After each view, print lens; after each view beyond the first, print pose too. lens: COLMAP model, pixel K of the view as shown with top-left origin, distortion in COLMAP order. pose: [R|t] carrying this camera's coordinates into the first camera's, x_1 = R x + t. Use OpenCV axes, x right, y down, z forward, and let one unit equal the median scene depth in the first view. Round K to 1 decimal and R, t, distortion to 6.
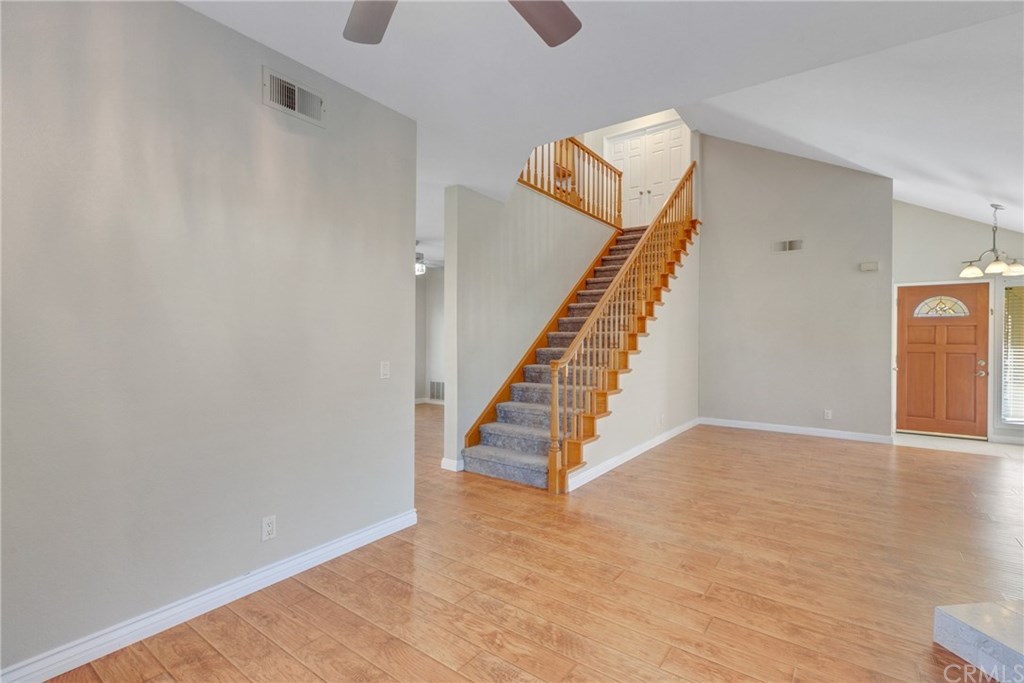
lens RADIAL K [[465.7, 0, 513.6], [0, 465.7, 340.9], [0, 0, 1]] dist [0.017024, -0.010744]
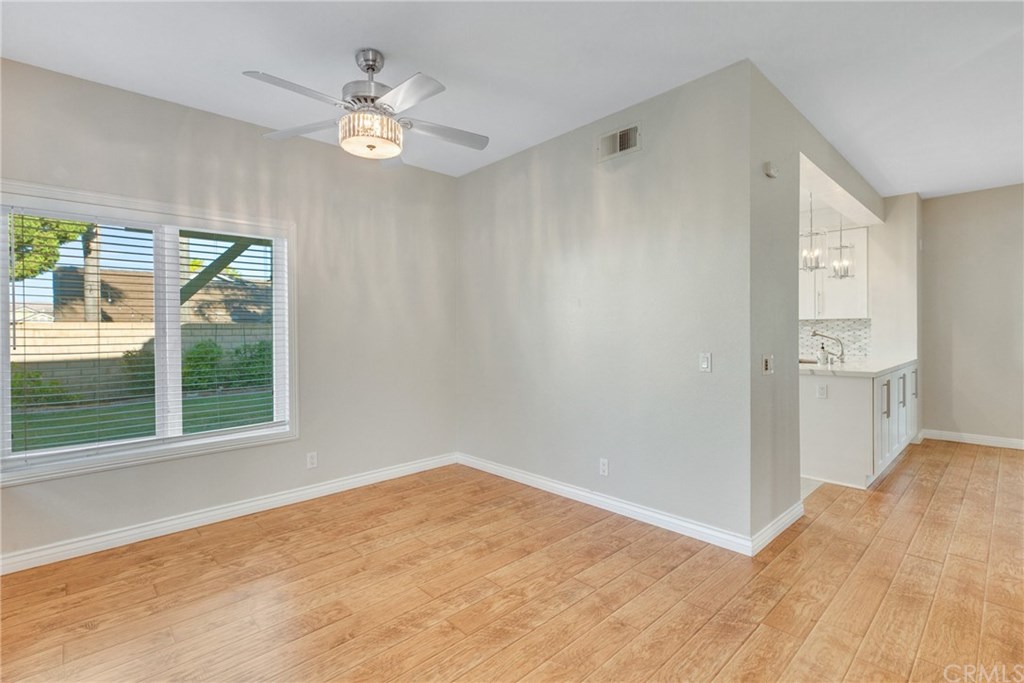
lens RADIAL K [[477.0, 0, 519.7], [0, 477.0, 333.9], [0, 0, 1]] dist [0.005010, -0.004474]
pose [[-0.175555, 0.003591, -0.984463, 0.421401], [0.003698, 0.999989, 0.002988, 0.000401], [0.984463, -0.003116, -0.175567, 0.467324]]
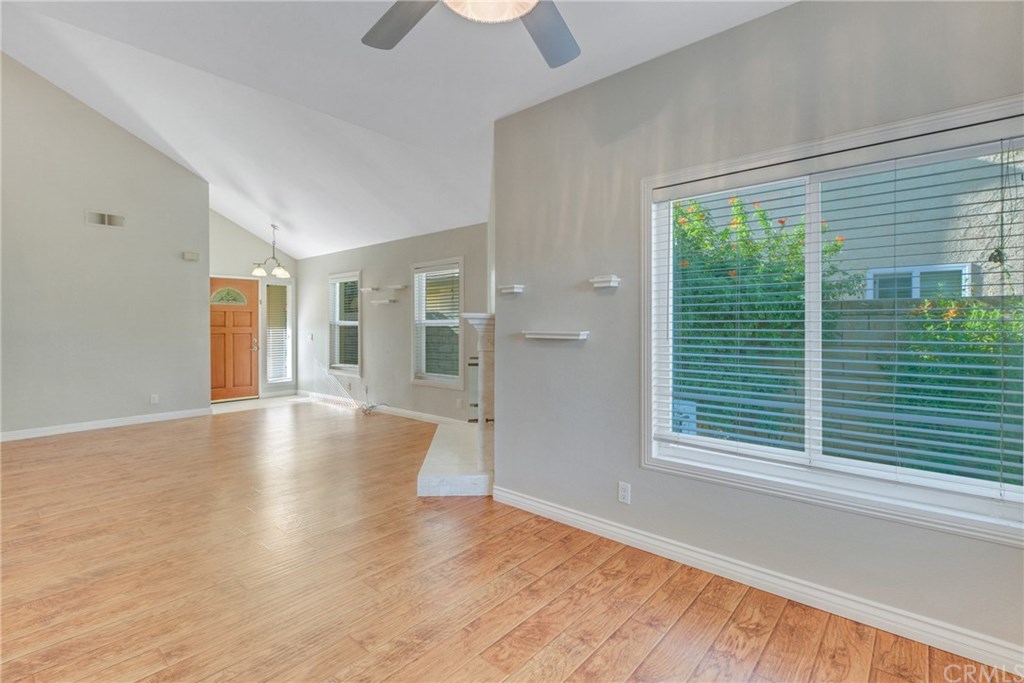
lens RADIAL K [[465.7, 0, 509.3], [0, 465.7, 327.6], [0, 0, 1]] dist [0.017024, -0.010744]
pose [[0.088604, -0.014354, 0.995964, -0.309436], [0.006301, 0.999884, 0.013850, -0.003874], [-0.996047, 0.005048, 0.088684, 0.193679]]
